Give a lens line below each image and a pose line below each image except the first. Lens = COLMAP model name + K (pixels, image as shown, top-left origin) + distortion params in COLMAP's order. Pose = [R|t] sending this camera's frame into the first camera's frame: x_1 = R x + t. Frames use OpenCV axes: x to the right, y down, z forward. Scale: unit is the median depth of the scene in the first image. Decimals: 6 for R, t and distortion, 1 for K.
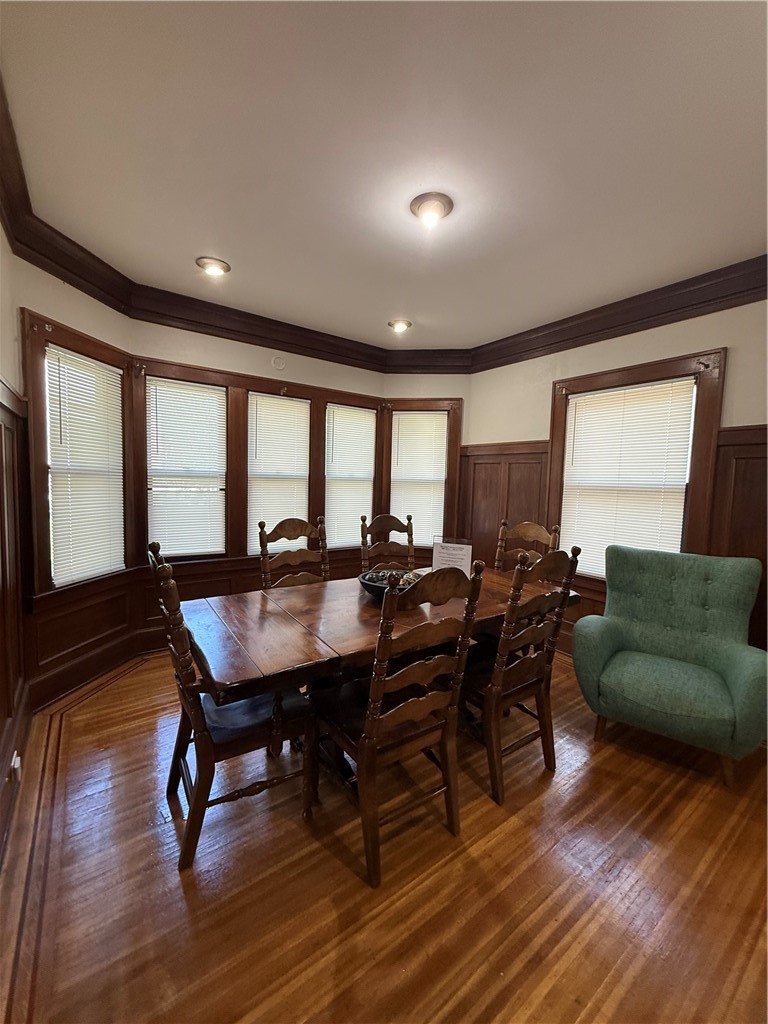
lens RADIAL K [[408.1, 0, 385.4], [0, 408.1, 511.8], [0, 0, 1]] dist [-0.001569, 0.000271]
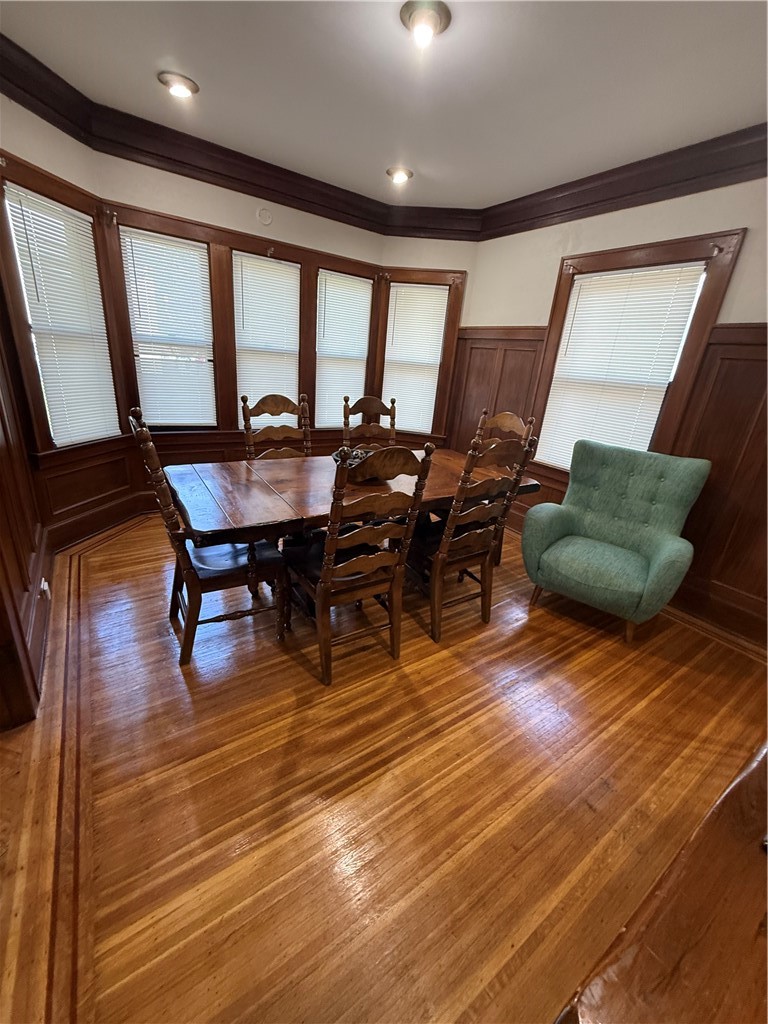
lens RADIAL K [[408.1, 0, 386.6], [0, 408.1, 511.7], [0, 0, 1]] dist [-0.001569, 0.000271]
pose [[0.998024, 0.062585, -0.005530, 0.085165], [-0.058630, 0.959345, 0.276081, -0.000386], [0.022584, -0.275211, 0.961119, -0.072104]]
